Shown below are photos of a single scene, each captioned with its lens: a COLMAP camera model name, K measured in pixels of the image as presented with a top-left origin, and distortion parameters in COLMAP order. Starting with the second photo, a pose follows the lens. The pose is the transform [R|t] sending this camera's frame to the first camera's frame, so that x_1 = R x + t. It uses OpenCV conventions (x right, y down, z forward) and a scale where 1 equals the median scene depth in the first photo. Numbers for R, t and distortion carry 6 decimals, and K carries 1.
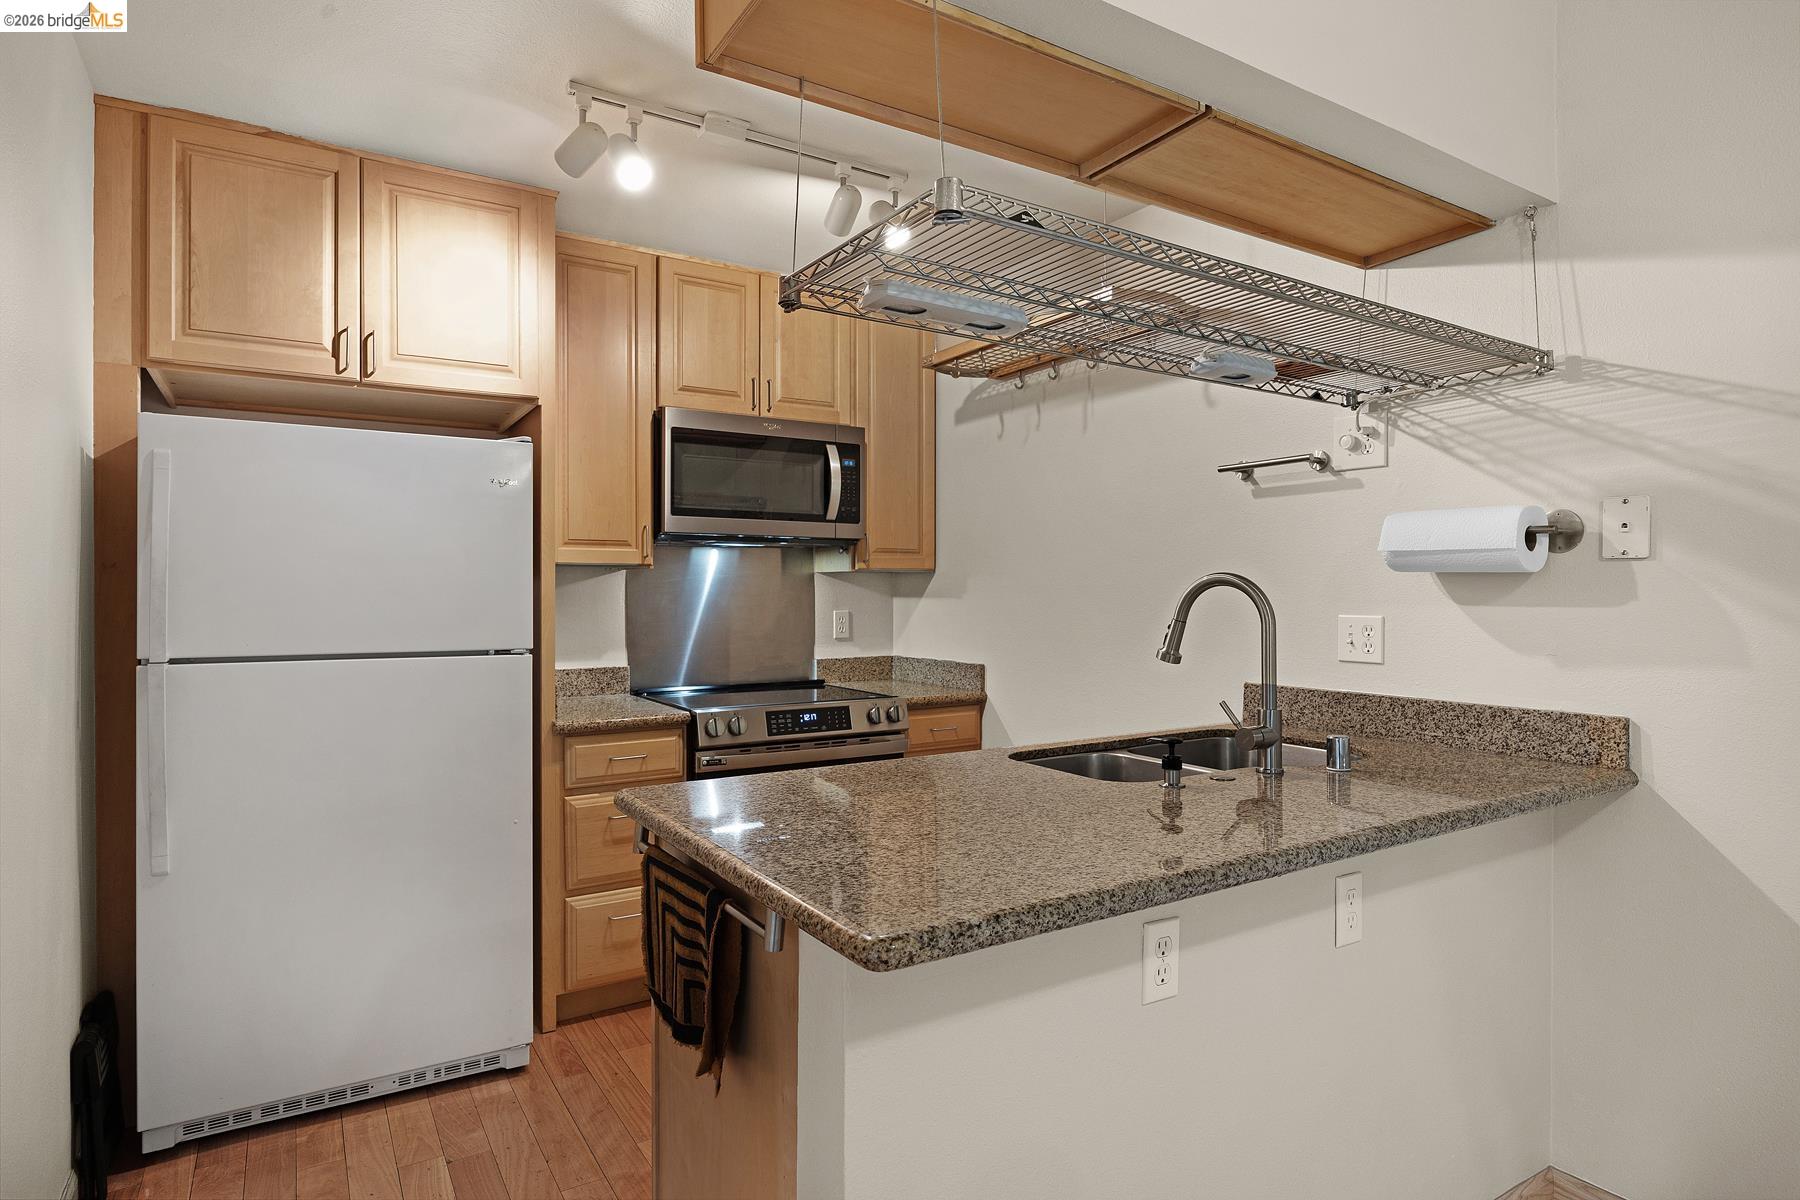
lens RADIAL K [[979.5, 0, 905.1], [0, 979.5, 600.3], [0, 0, 1]] dist [-0.003887, 0.000089]
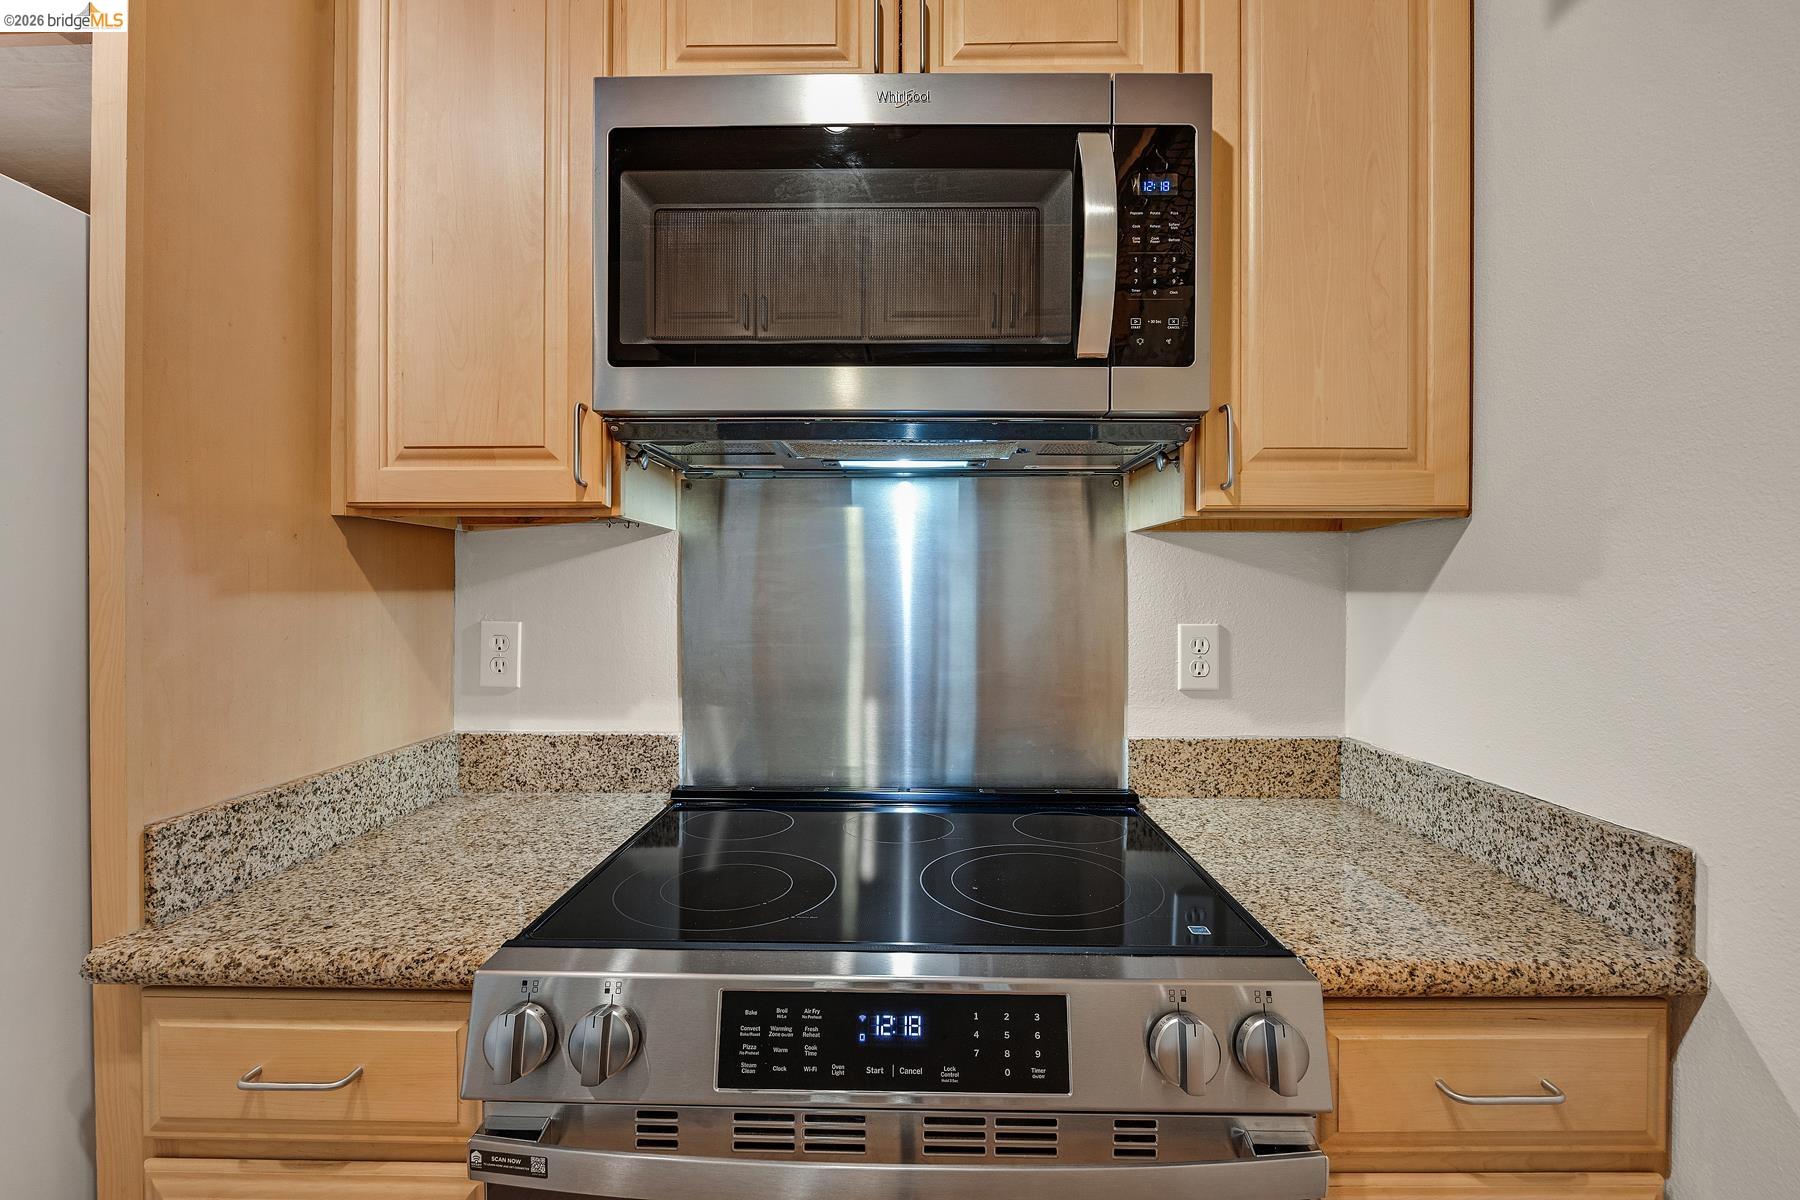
lens RADIAL K [[829.8, 0, 900.0], [0, 829.8, 600.0], [0, 0, 1]] dist [-0.003600, -0.000458]
pose [[0.835101, 0.007414, -0.550047, 0.037498], [-0.007063, 0.999971, 0.002754, 0.000802], [0.550051, 0.001585, 0.835129, 1.049045]]
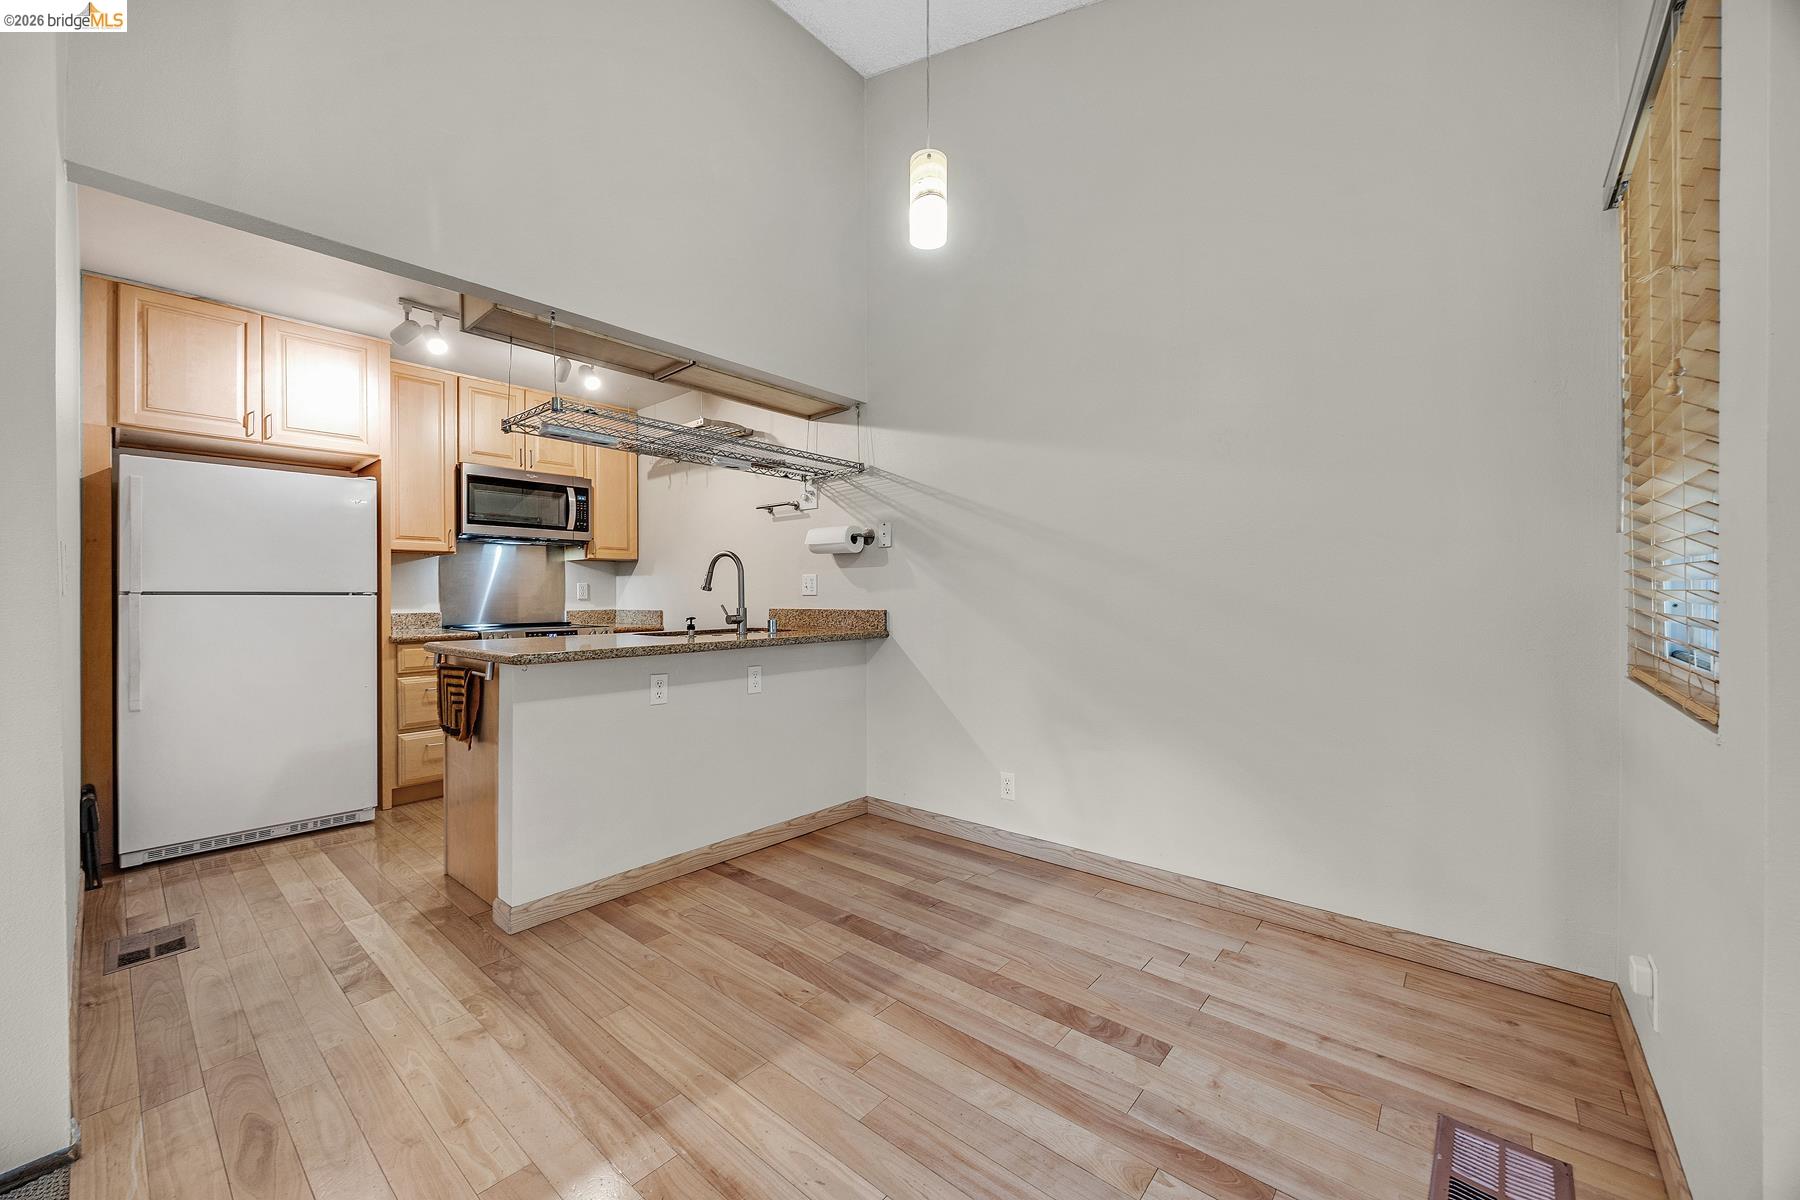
lens RADIAL K [[687.7, 0, 898.1], [0, 687.7, 597.9], [0, 0, 1]] dist [-0.000123, 0.000130]
pose [[0.957119, -0.003666, 0.289672, 0.194368], [0.004887, 0.999982, -0.003493, 0.073205], [-0.289654, 0.004759, 0.957120, -0.552068]]
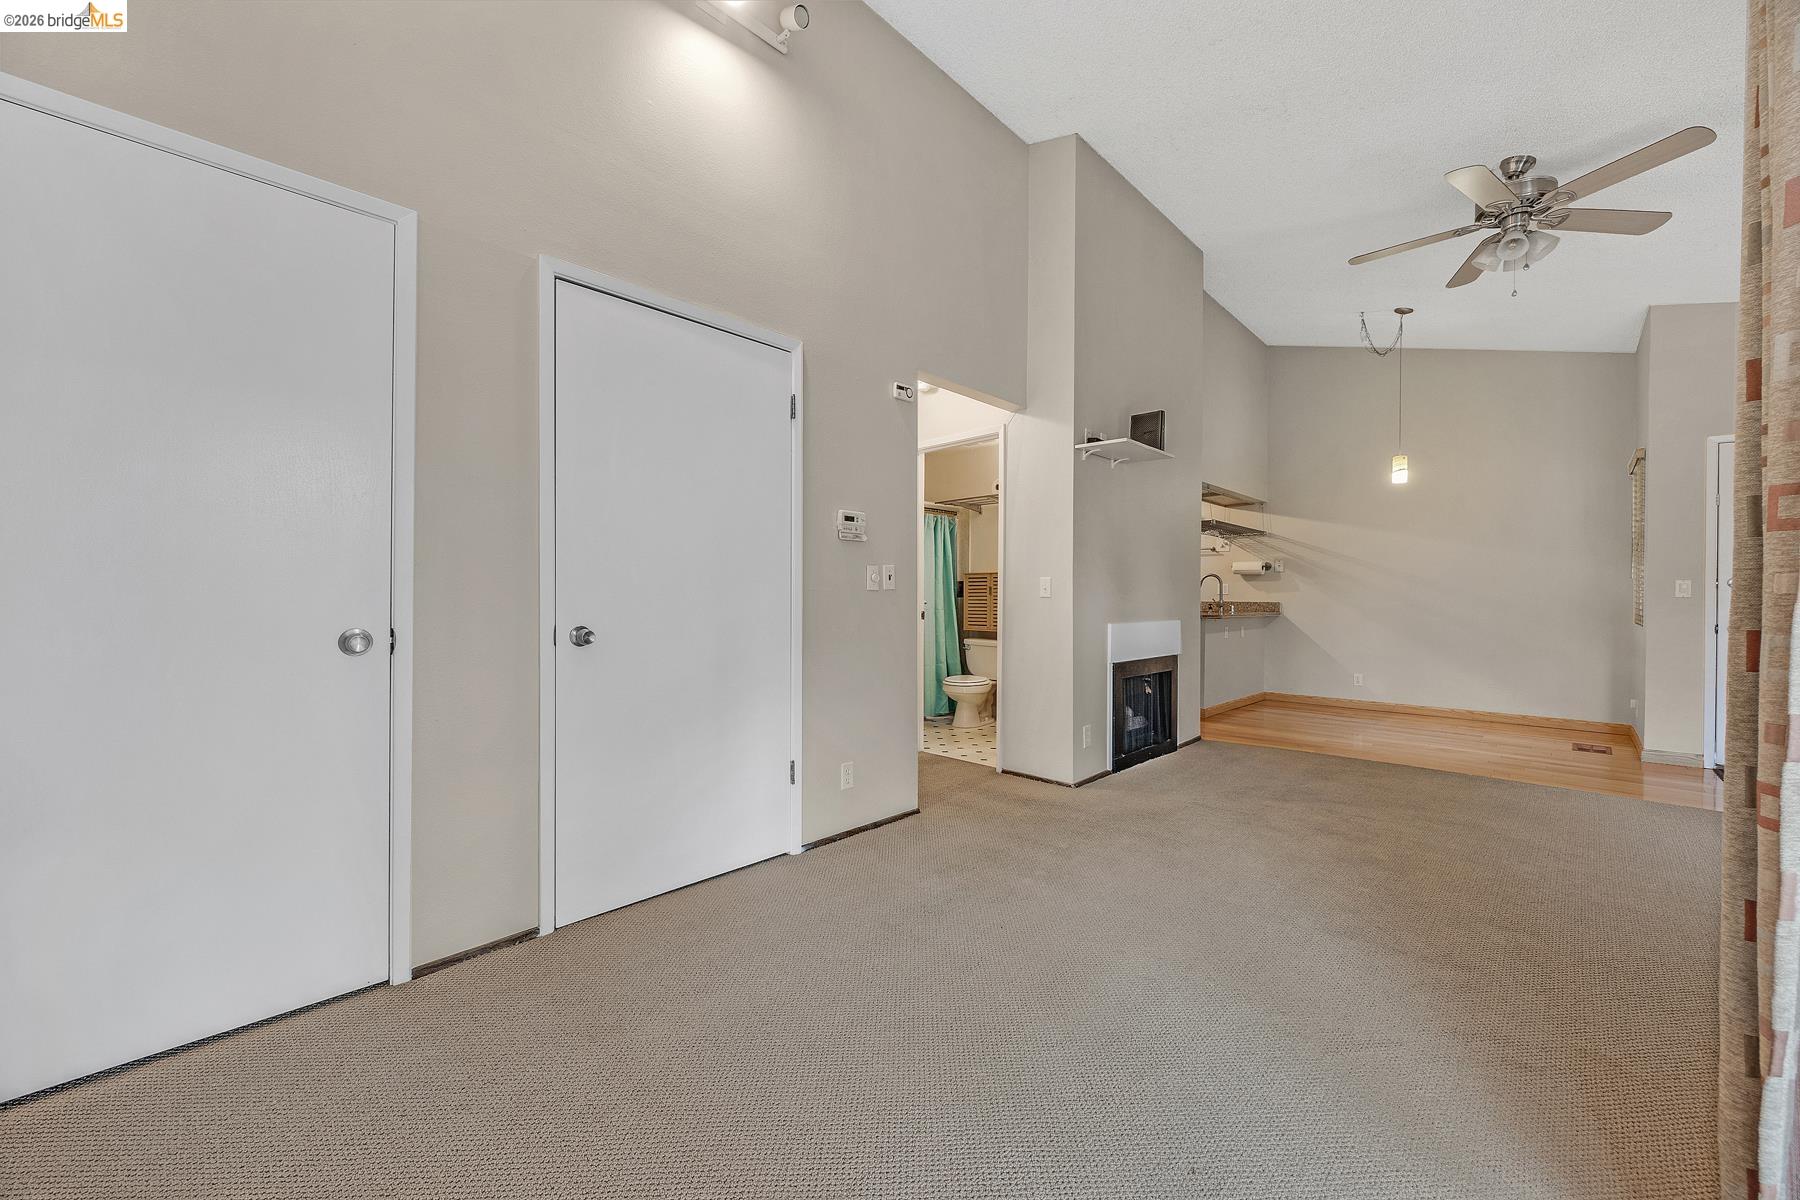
lens RADIAL K [[689.8, 0, 898.9], [0, 689.8, 592.3], [0, 0, 1]] dist [-0.001694, -0.000280]
pose [[0.972598, 0.005919, 0.232418, -1.657673], [-0.003686, 0.999943, -0.010044, 0.087807], [-0.232464, 0.008912, 0.972564, -1.671904]]
